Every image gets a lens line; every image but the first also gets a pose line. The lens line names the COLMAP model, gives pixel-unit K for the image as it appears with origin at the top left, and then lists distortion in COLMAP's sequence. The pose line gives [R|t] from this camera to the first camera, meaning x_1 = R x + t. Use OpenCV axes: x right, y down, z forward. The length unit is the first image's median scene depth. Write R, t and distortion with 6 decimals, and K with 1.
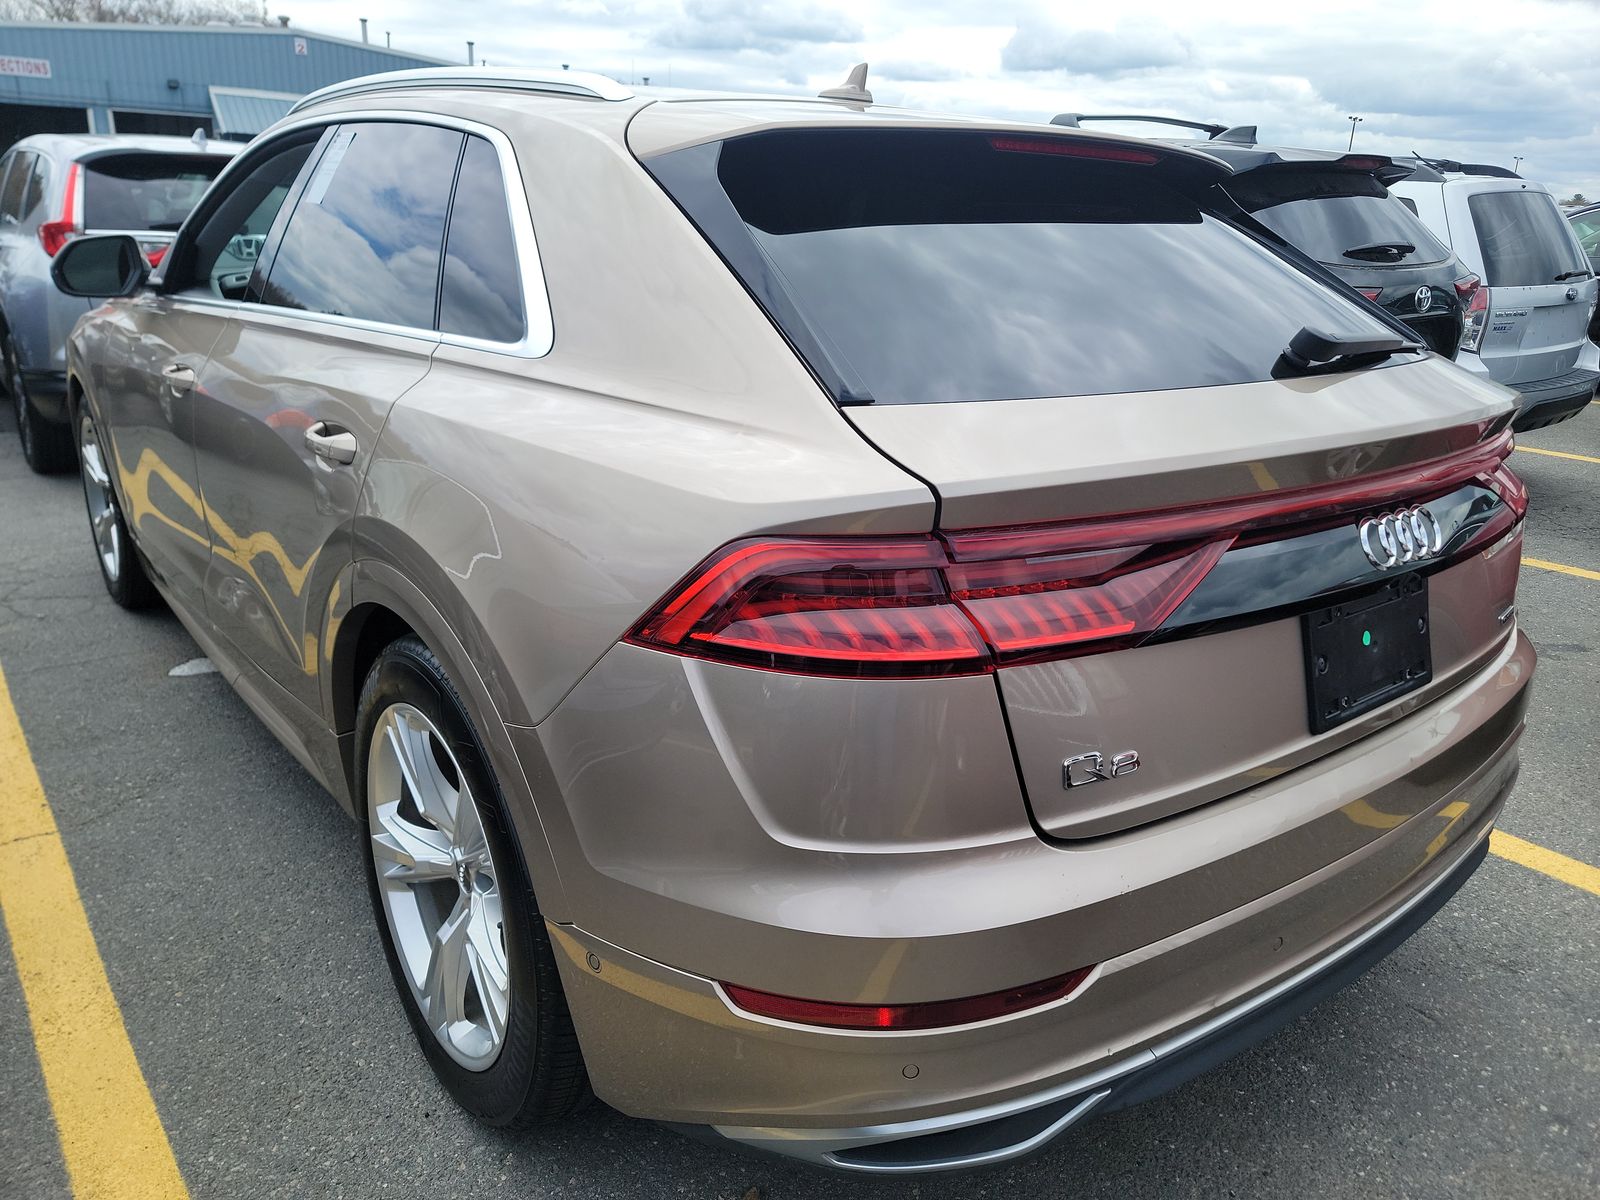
lens RADIAL K [[1222.5, 0, 800.0], [0, 1222.5, 600.0], [0, 0, 1]] dist [-0.009376, 0.000887]
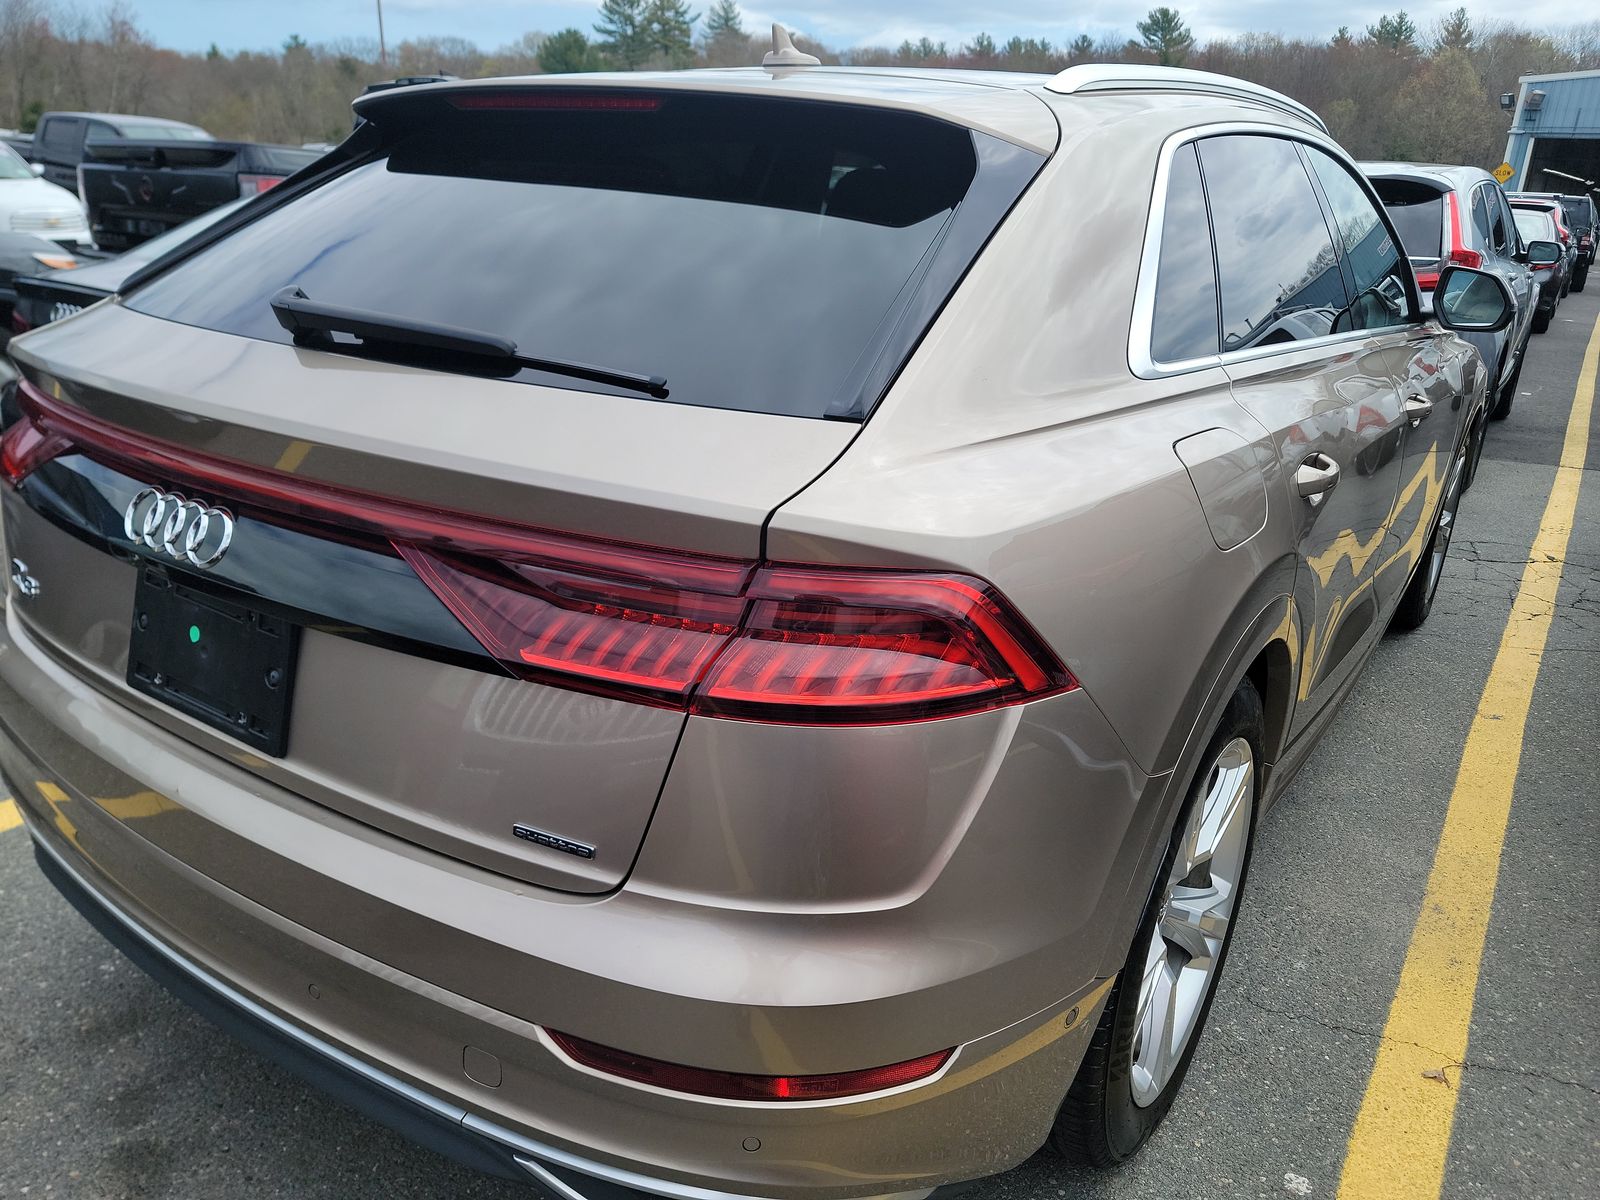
lens RADIAL K [[1222.5, 0, 800.0], [0, 1222.5, 600.0], [0, 0, 1]] dist [-0.009376, 0.000887]
pose [[0.257519, 0.297383, -0.919374, 1.377181], [-0.319736, 0.924090, 0.209349, -0.316457], [0.911841, 0.240045, 0.333054, 1.089807]]
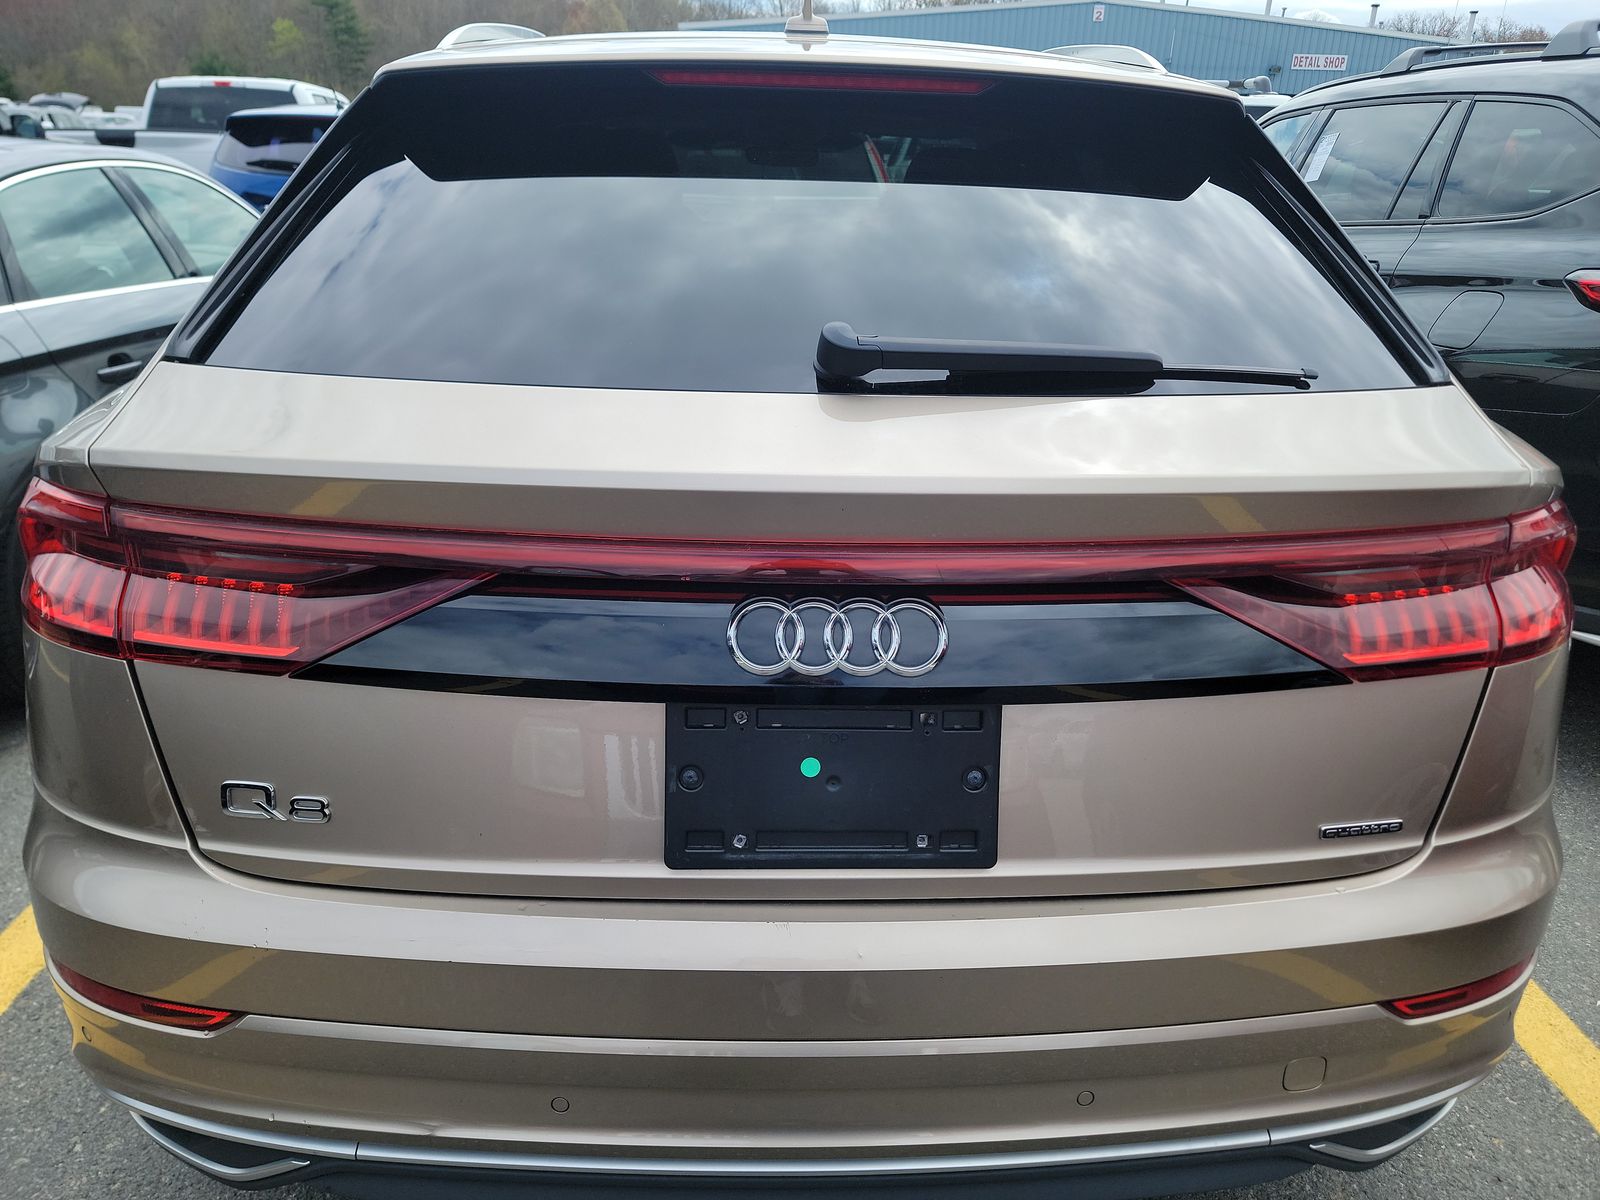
lens RADIAL K [[1147.9, 0, 800.0], [0, 1147.9, 600.0], [0, 0, 1]] dist [0.079447, -0.076854]
pose [[0.790793, 0.206306, -0.576268, 0.819405], [-0.181537, 0.978176, 0.101075, -0.130003], [0.584543, 0.024685, 0.810987, 0.443384]]
